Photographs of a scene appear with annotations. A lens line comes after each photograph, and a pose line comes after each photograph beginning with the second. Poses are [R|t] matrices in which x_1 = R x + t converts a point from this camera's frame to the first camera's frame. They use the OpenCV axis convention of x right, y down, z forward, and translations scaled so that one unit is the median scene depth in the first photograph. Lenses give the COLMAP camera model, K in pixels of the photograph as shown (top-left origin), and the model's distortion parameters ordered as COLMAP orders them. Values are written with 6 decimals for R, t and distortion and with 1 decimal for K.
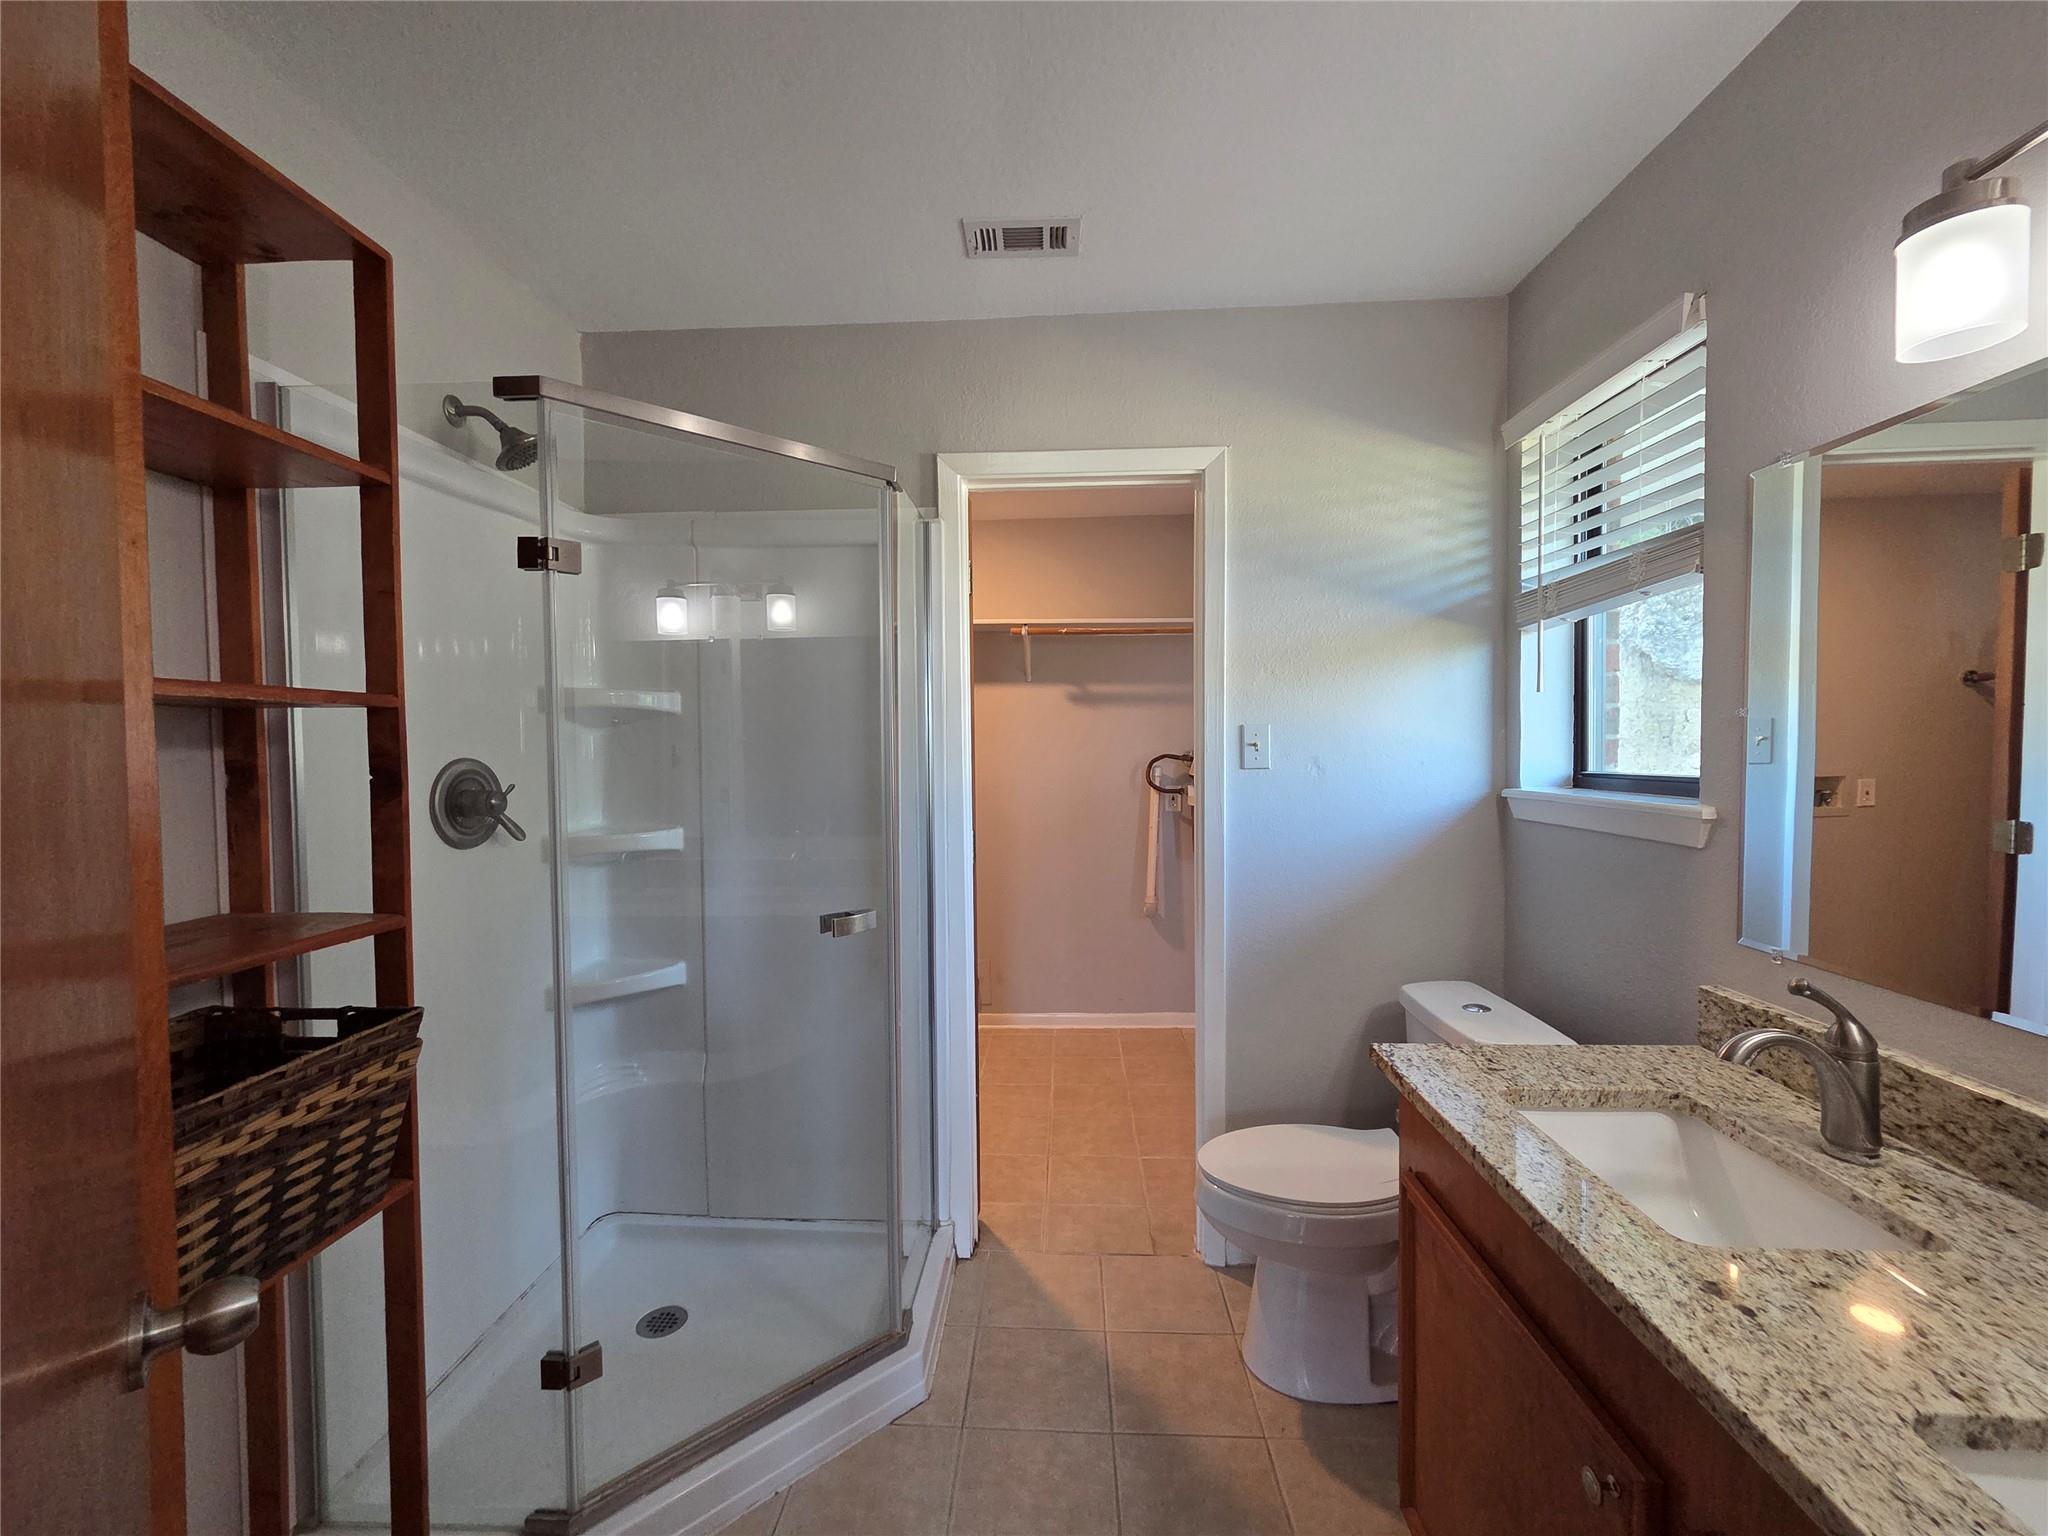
lens RADIAL K [[839.7, 0, 1022.5], [0, 839.7, 770.6], [0, 0, 1]] dist [0.000881, -0.000480]
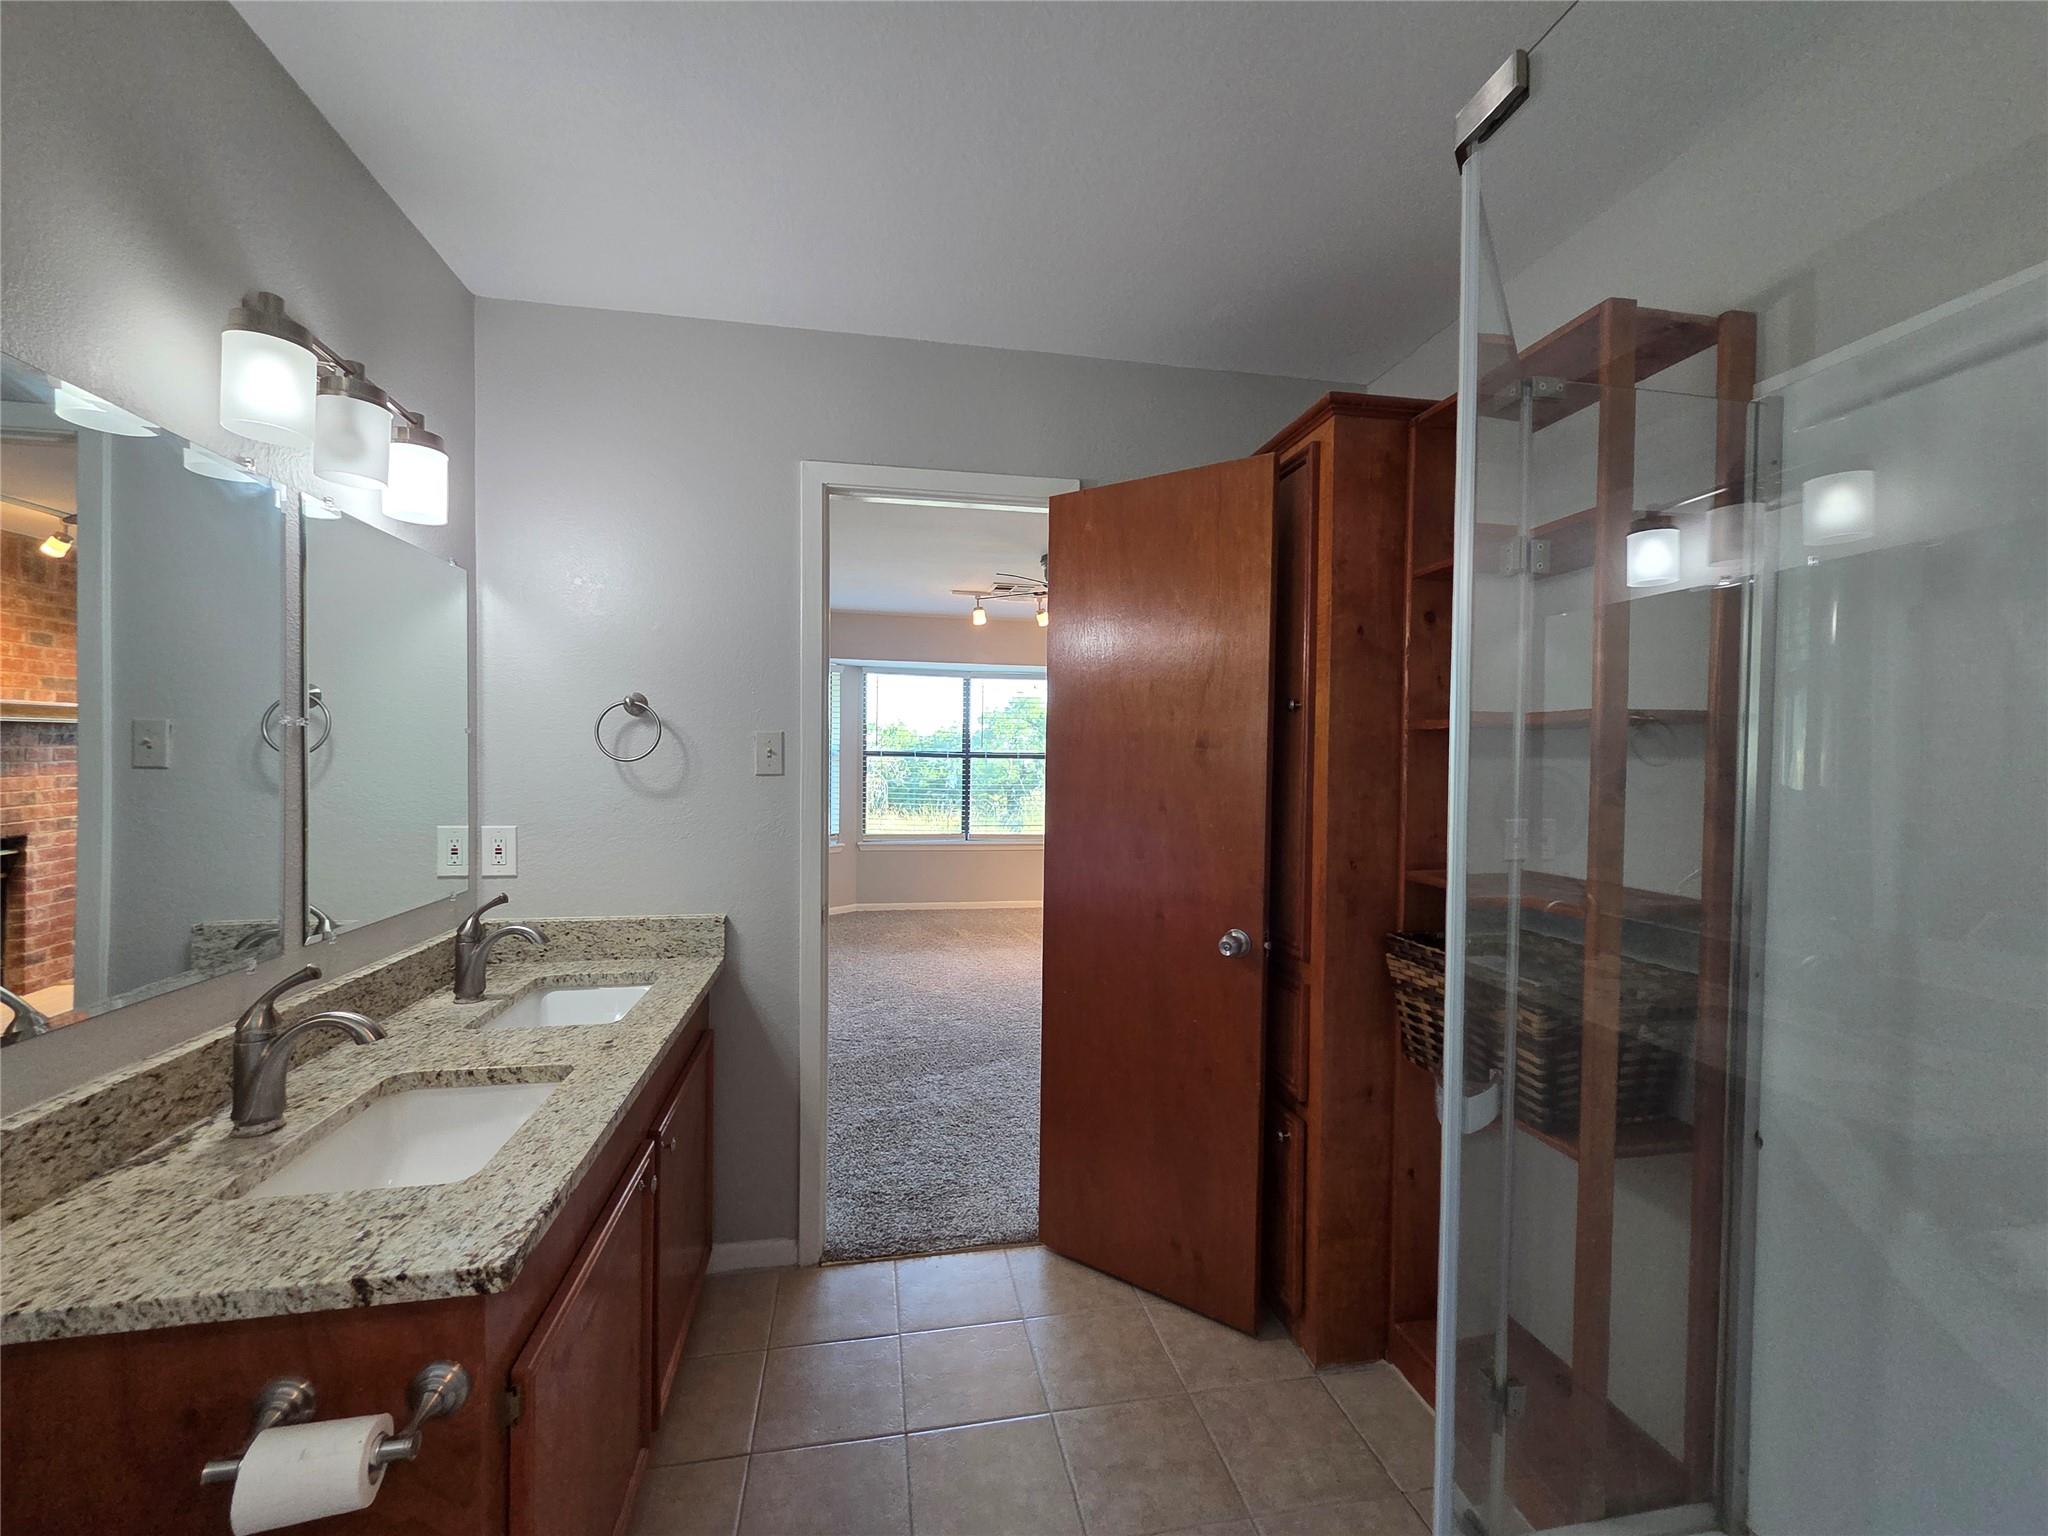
lens RADIAL K [[839.7, 0, 1027.0], [0, 839.7, 766.3], [0, 0, 1]] dist [0.000881, -0.000480]
pose [[-0.973371, -0.001554, -0.229231, 0.257047], [-0.013177, 0.998703, 0.049184, -0.074042], [0.228857, 0.050895, -0.972129, 2.170239]]
